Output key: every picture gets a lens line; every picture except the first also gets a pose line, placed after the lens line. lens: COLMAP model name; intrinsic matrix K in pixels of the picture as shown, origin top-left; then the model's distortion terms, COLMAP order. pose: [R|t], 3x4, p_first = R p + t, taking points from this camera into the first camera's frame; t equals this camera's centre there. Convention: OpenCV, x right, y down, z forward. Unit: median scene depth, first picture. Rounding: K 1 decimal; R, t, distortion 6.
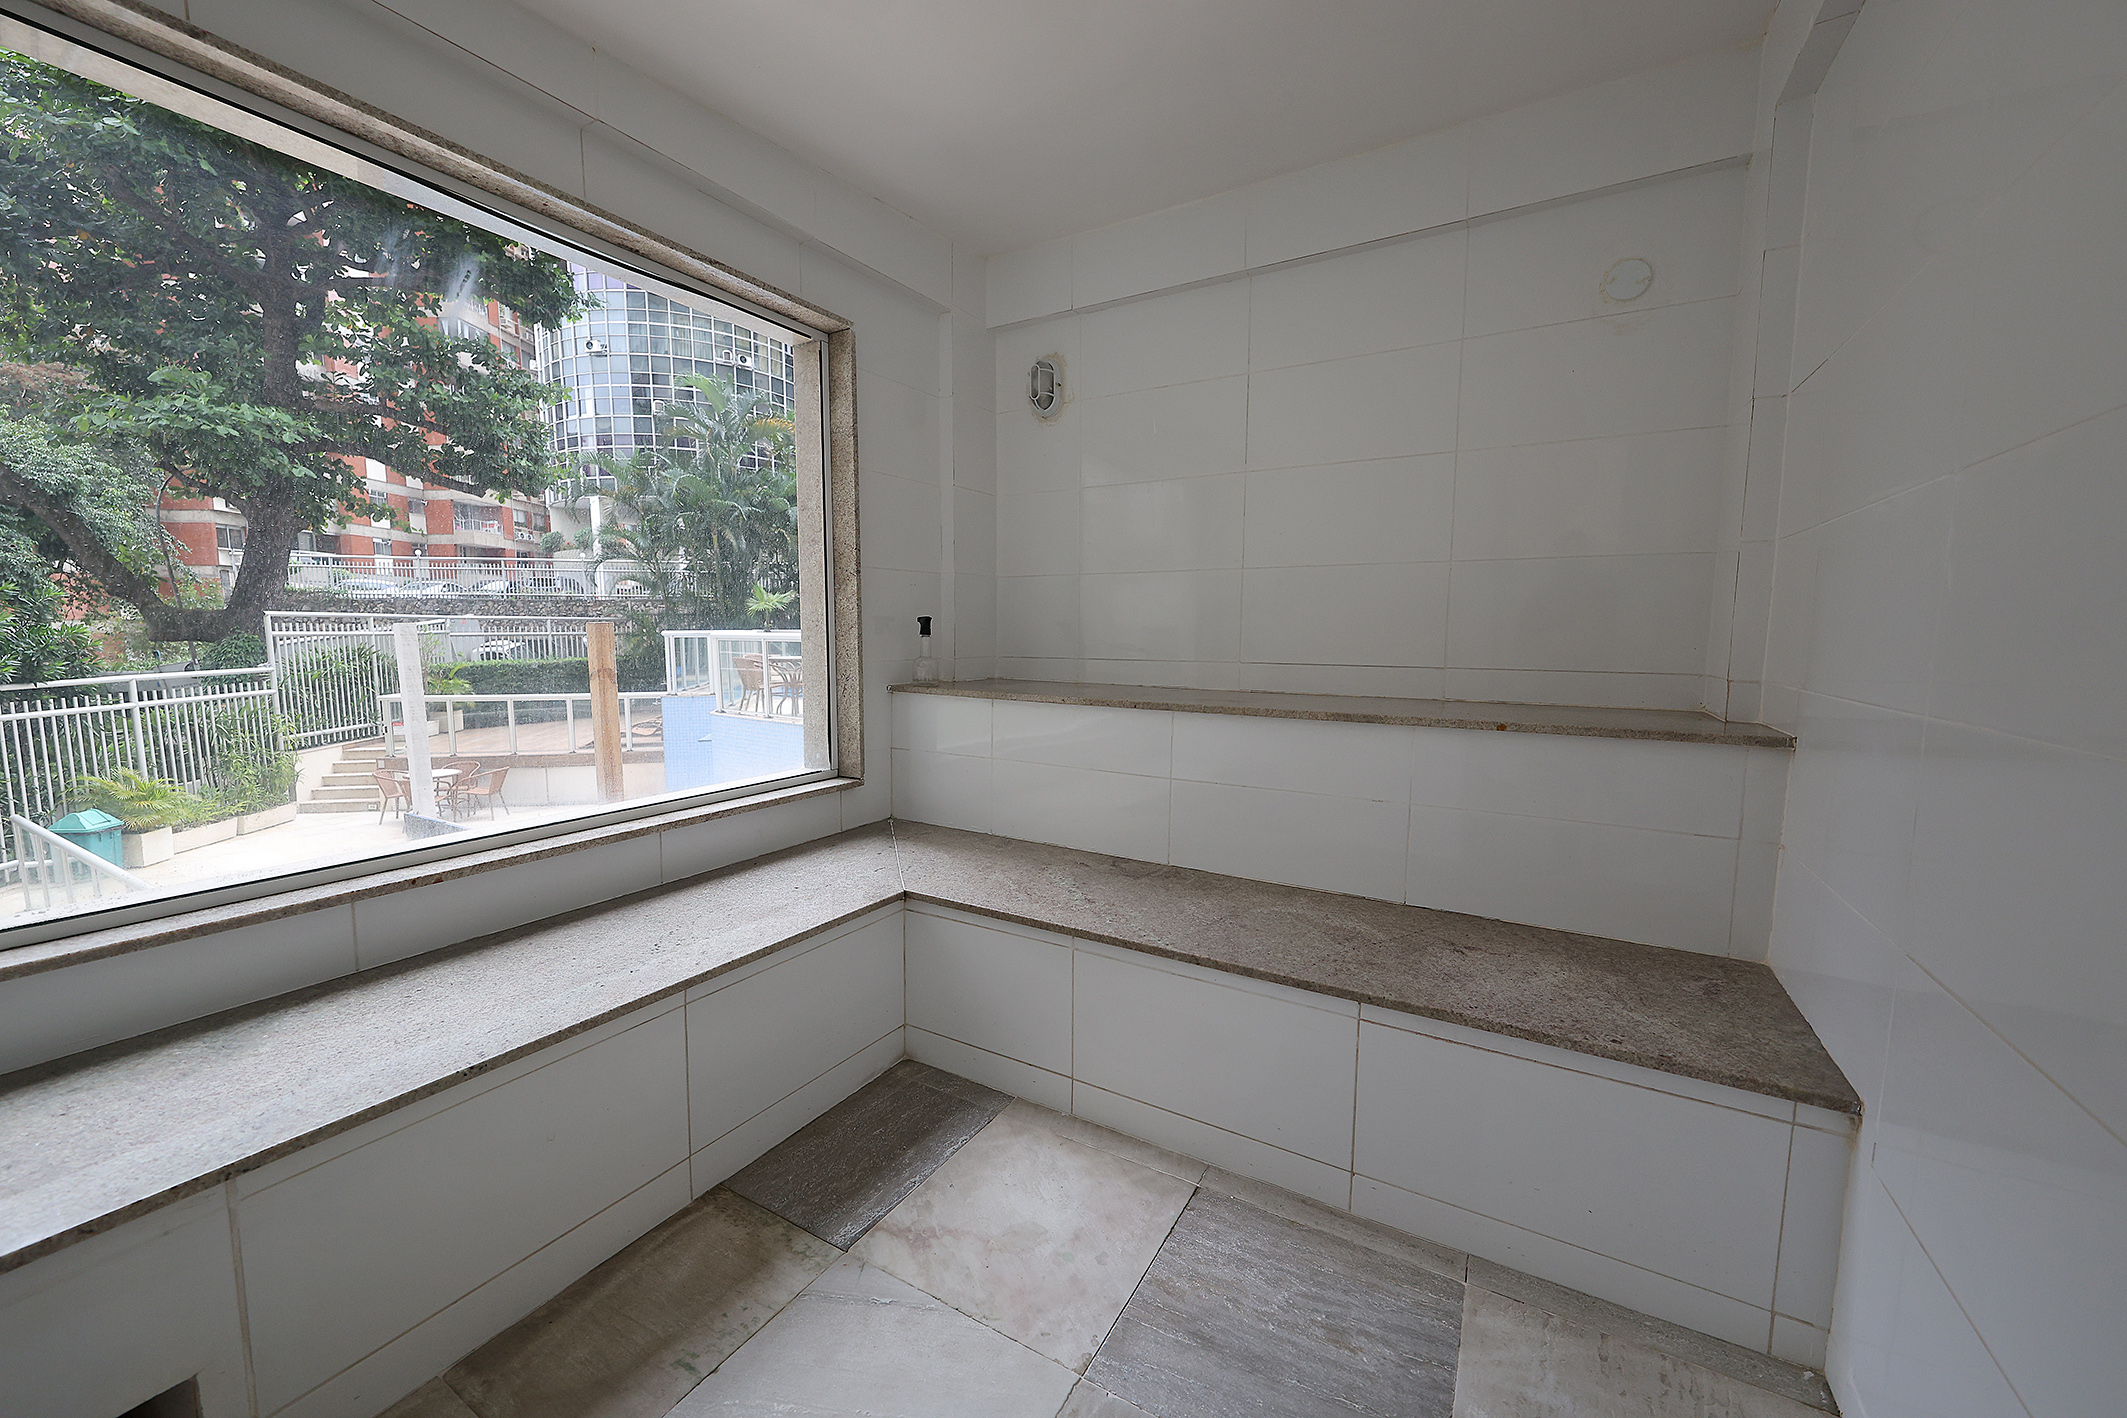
lens RADIAL K [[797.5, 0, 1063.5], [0, 797.5, 709.0], [0, 0, 1]] dist [-0.000014, -0.000003]
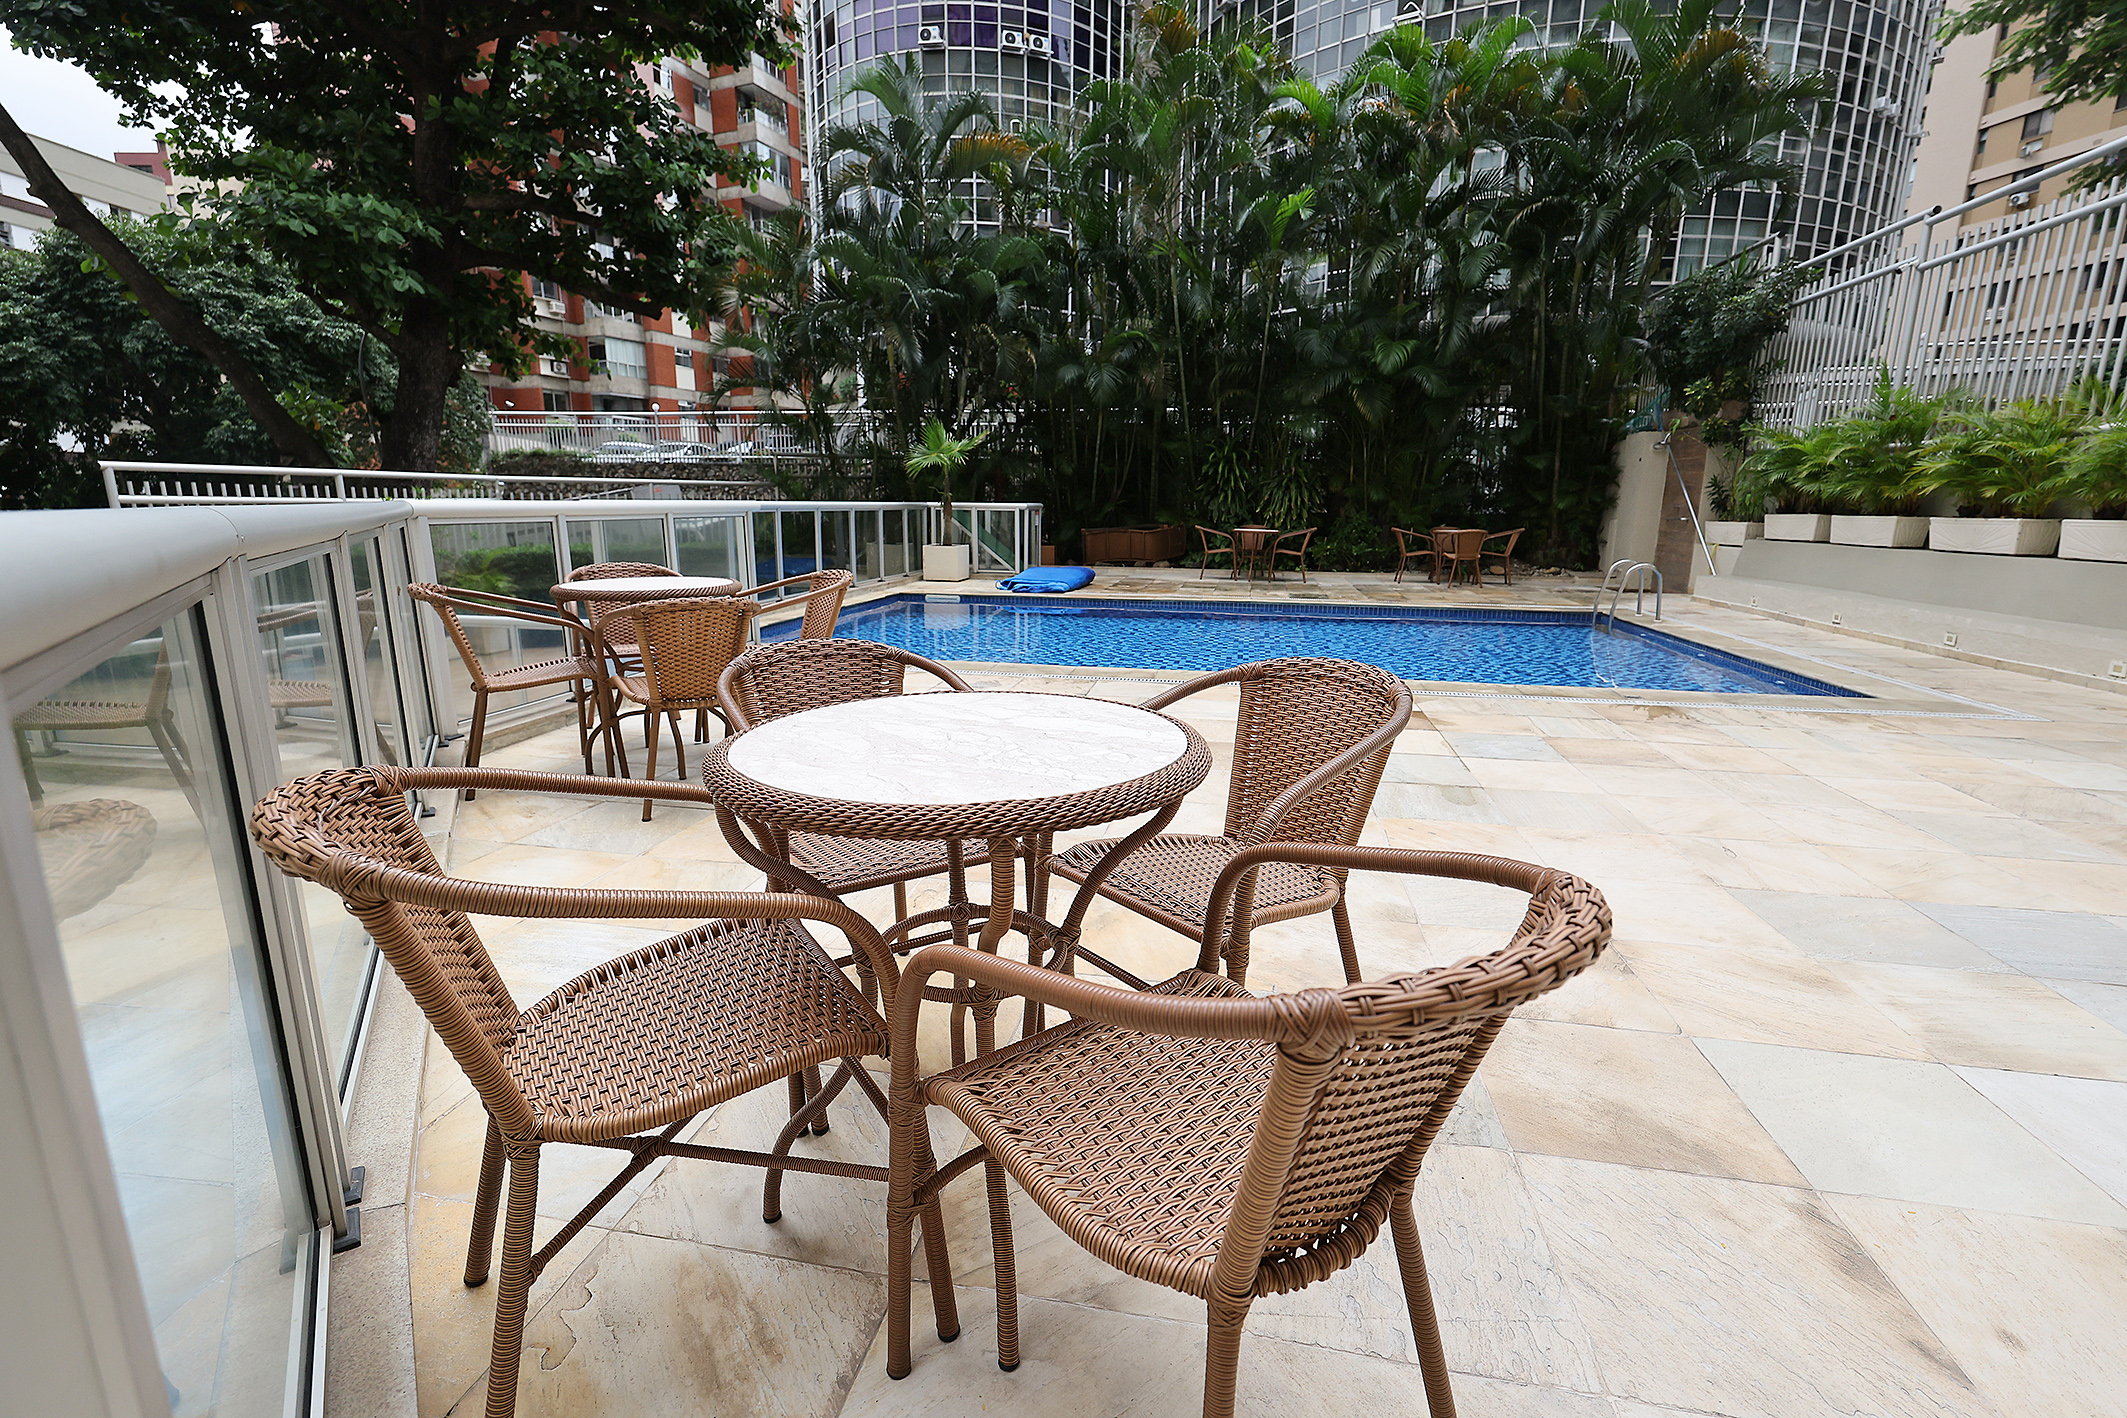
lens RADIAL K [[936.9, 0, 1063.5], [0, 936.9, 709.0], [0, 0, 1]] dist [-0.000251, -0.000087]
pose [[0.923831, 0.088645, -0.372396, -0.013134], [-0.045292, 0.991297, 0.123610, -0.028450], [0.380113, -0.097328, 0.919805, 0.307348]]
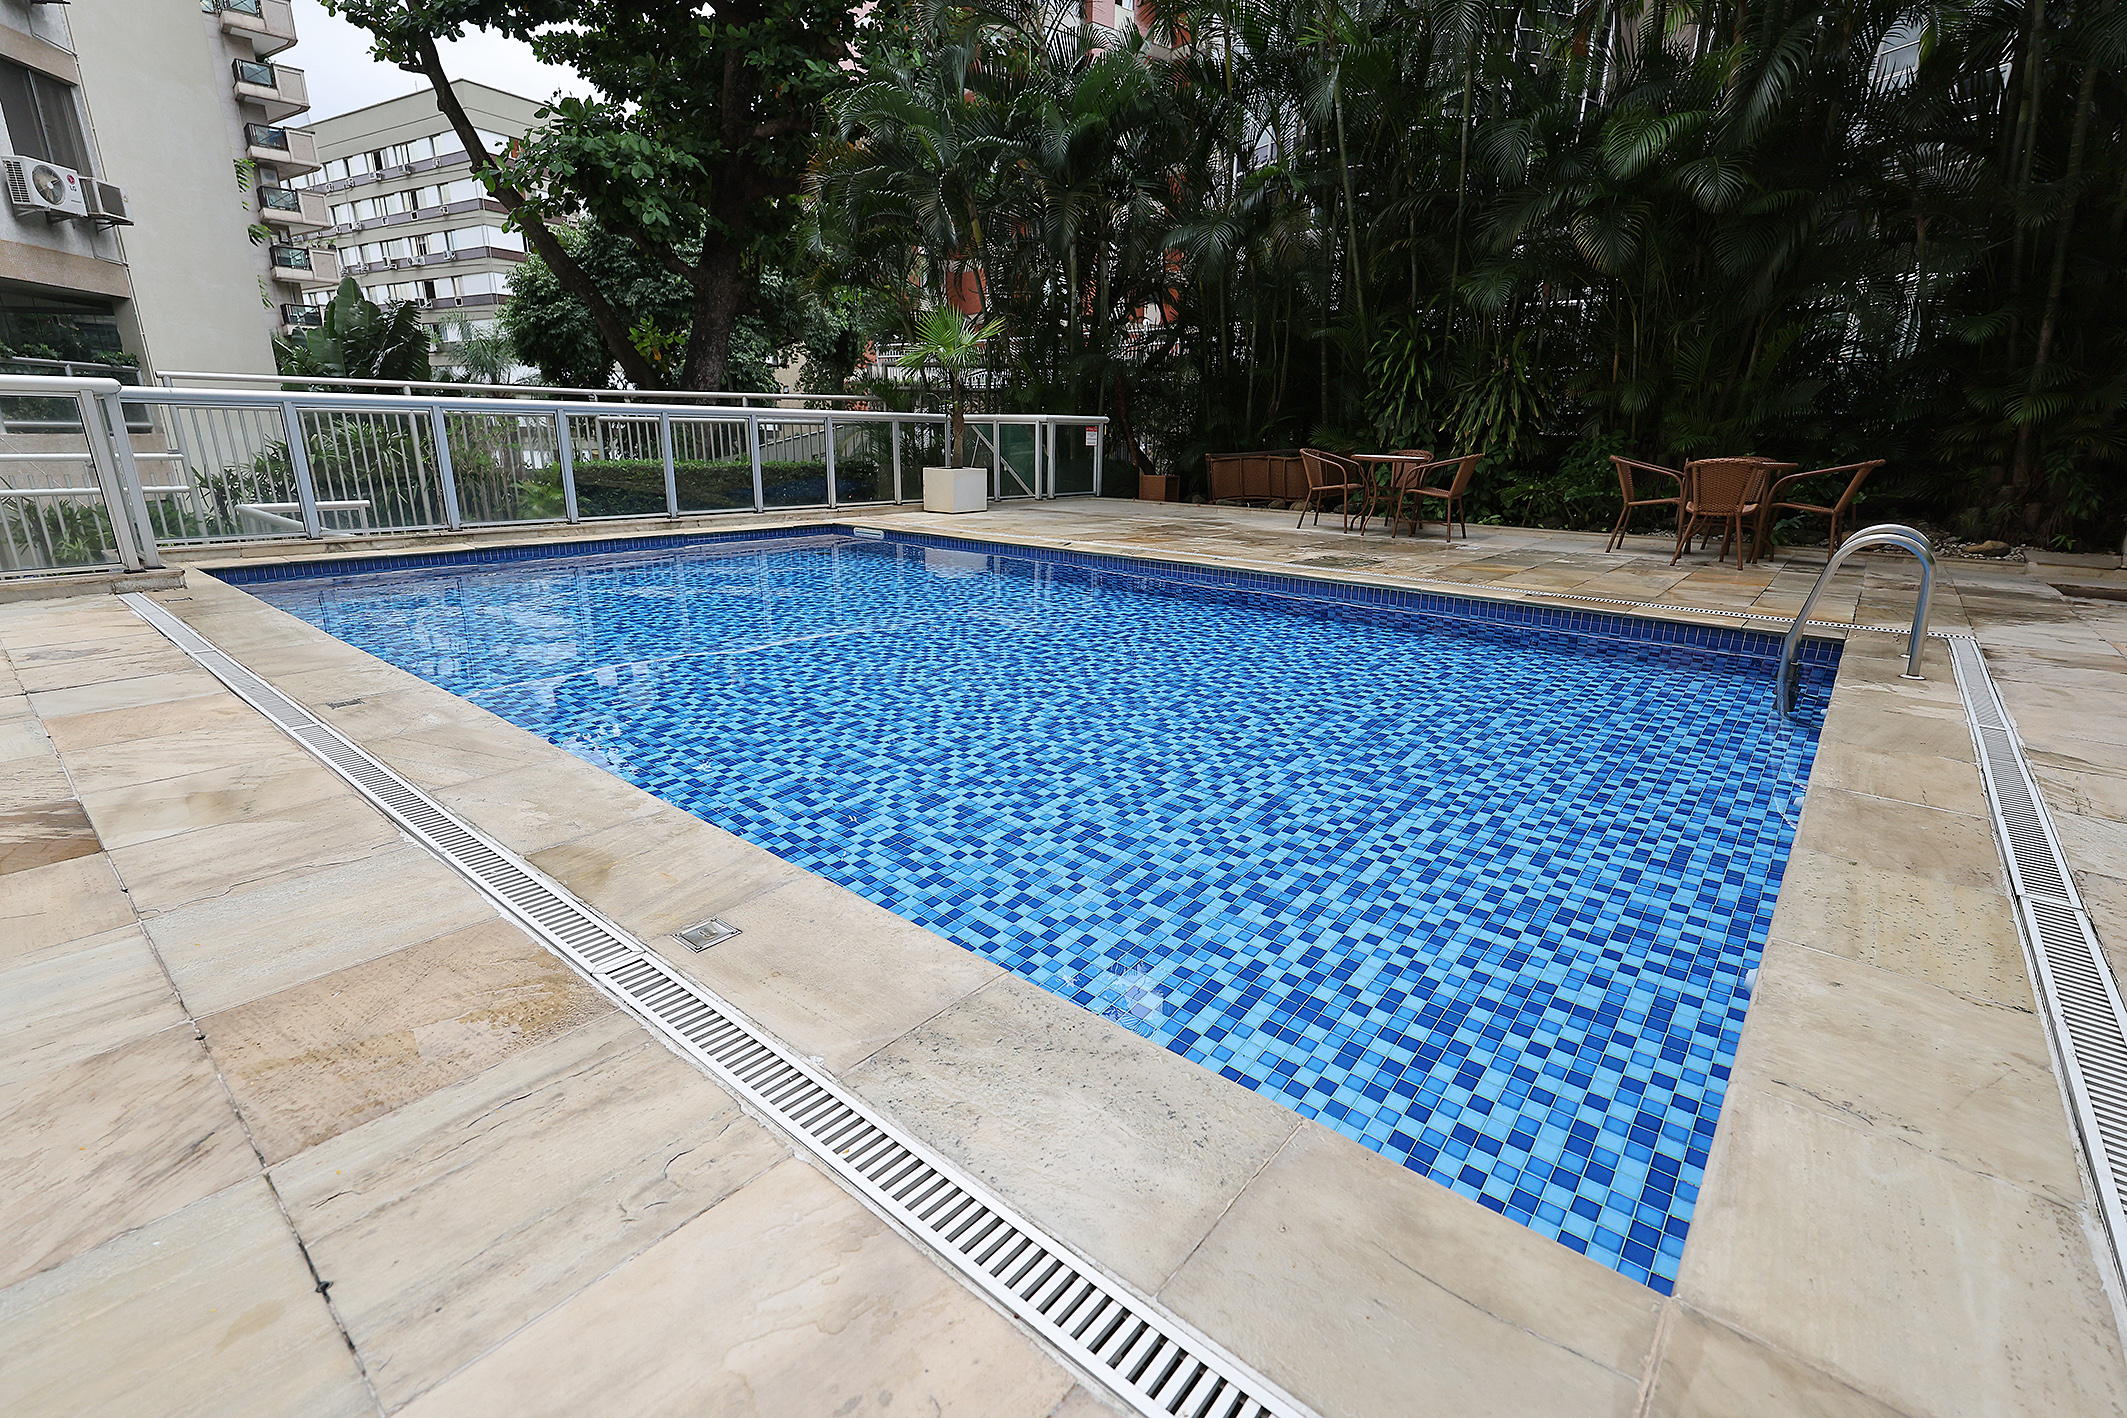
lens RADIAL K [[936.9, 0, 1063.5], [0, 936.9, 709.0], [0, 0, 1]] dist [-0.000251, -0.000087]
pose [[0.618142, 0.229235, -0.751899, 0.104036], [-0.092391, 0.971091, 0.220106, -0.044713], [0.780618, -0.066588, 0.621451, 0.562486]]
